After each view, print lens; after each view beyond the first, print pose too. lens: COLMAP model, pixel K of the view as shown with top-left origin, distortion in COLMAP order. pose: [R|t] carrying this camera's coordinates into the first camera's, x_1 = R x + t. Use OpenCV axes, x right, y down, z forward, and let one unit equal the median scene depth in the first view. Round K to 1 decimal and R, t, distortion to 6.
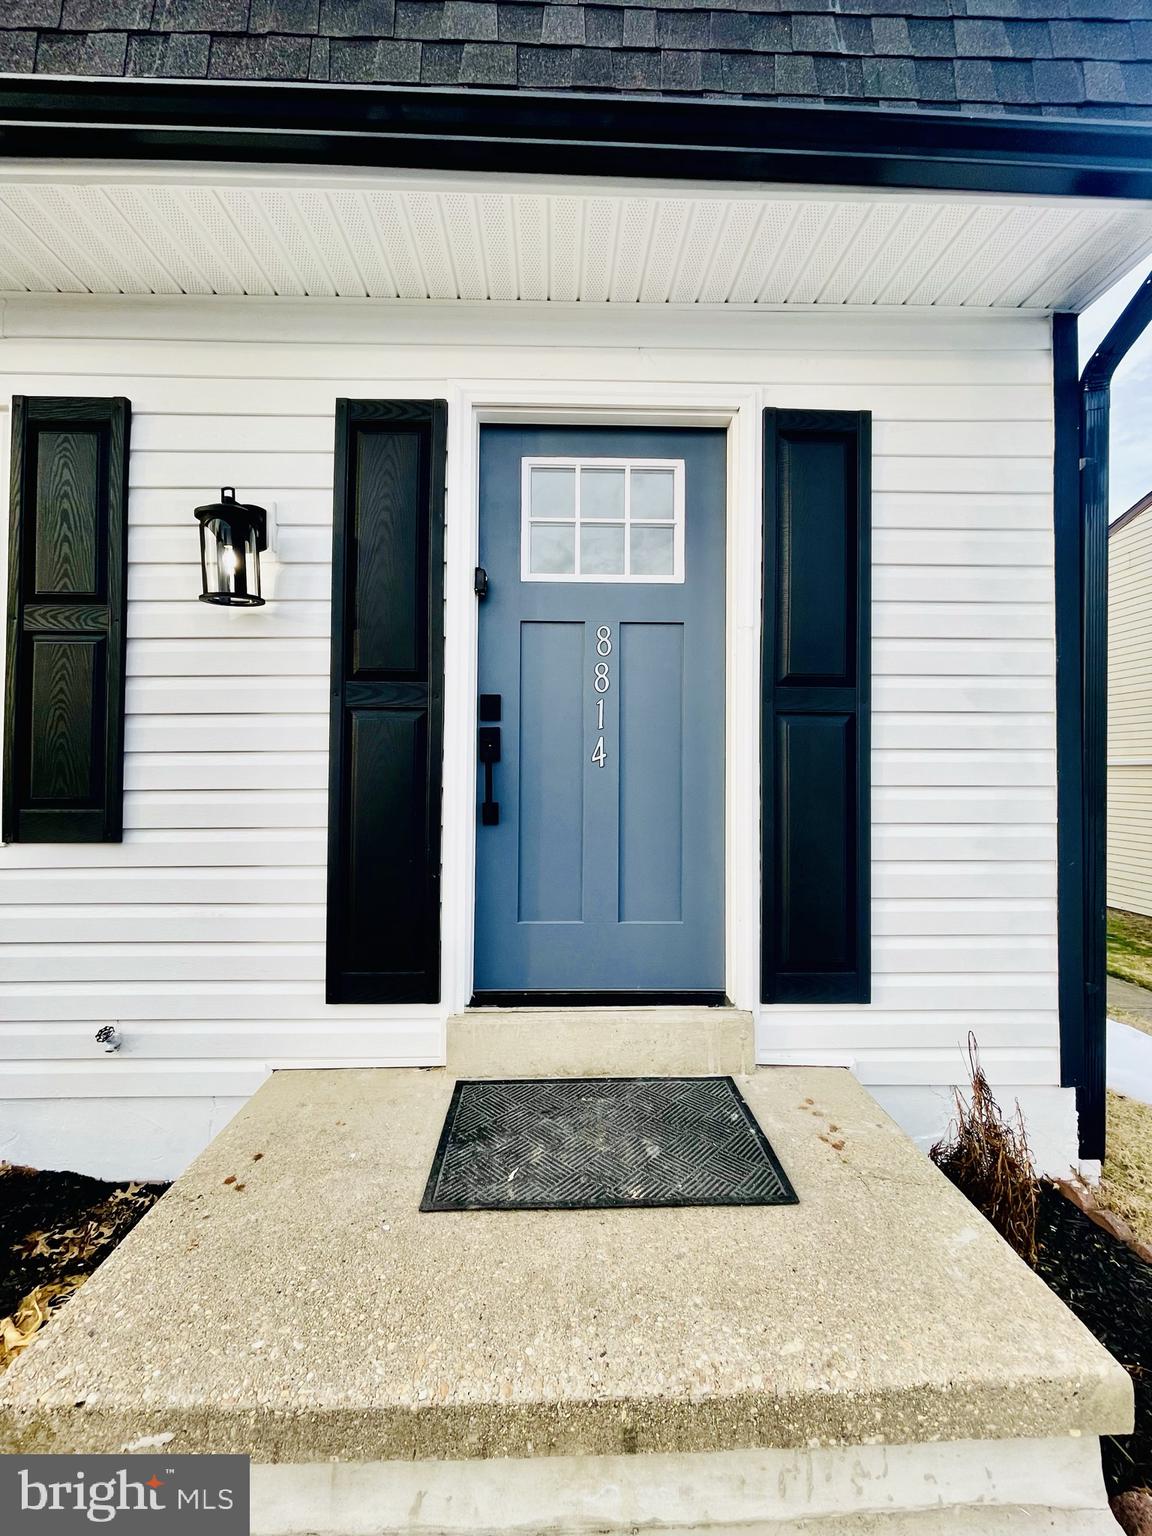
lens RADIAL K [[621.3, 0, 575.2], [0, 621.3, 758.4], [0, 0, 1]] dist [-0.002552, 0.000698]
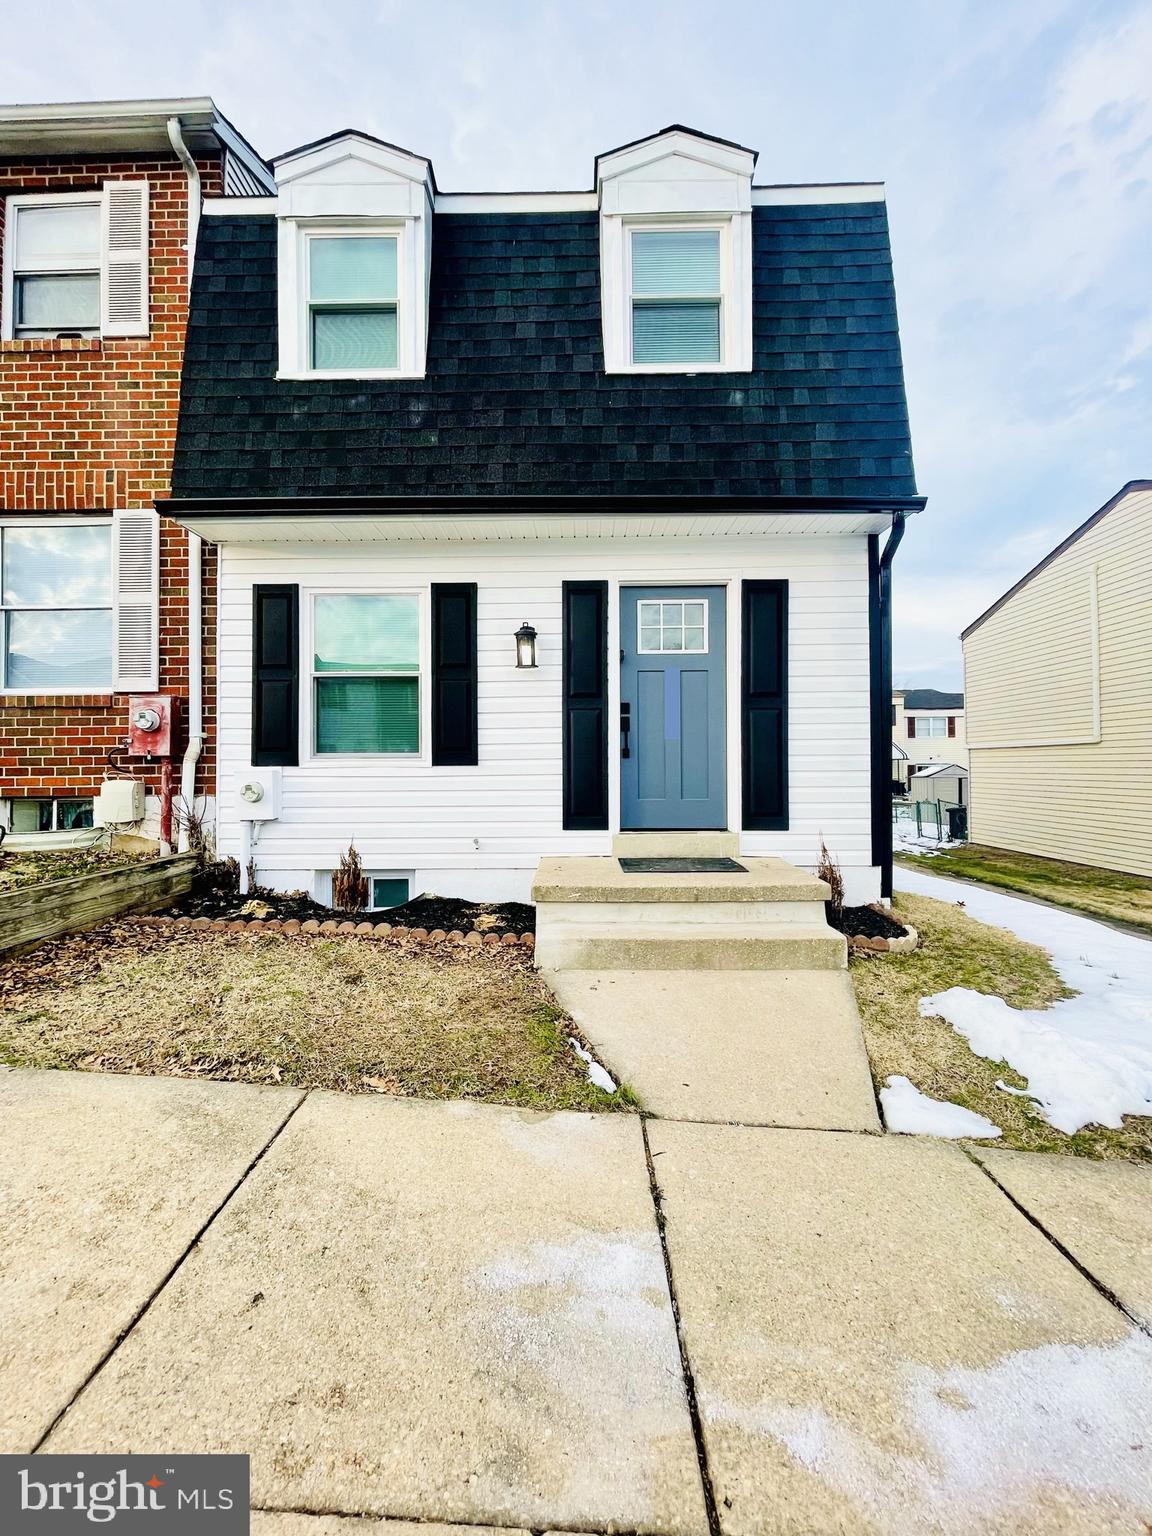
lens RADIAL K [[621.3, 0, 571.2], [0, 621.3, 761.4], [0, 0, 1]] dist [-0.002552, 0.000698]
pose [[0.999101, -0.009751, -0.041246, -0.253981], [0.010189, 0.999894, 0.010409, 0.096233], [0.041140, -0.010820, 0.999095, -1.397277]]
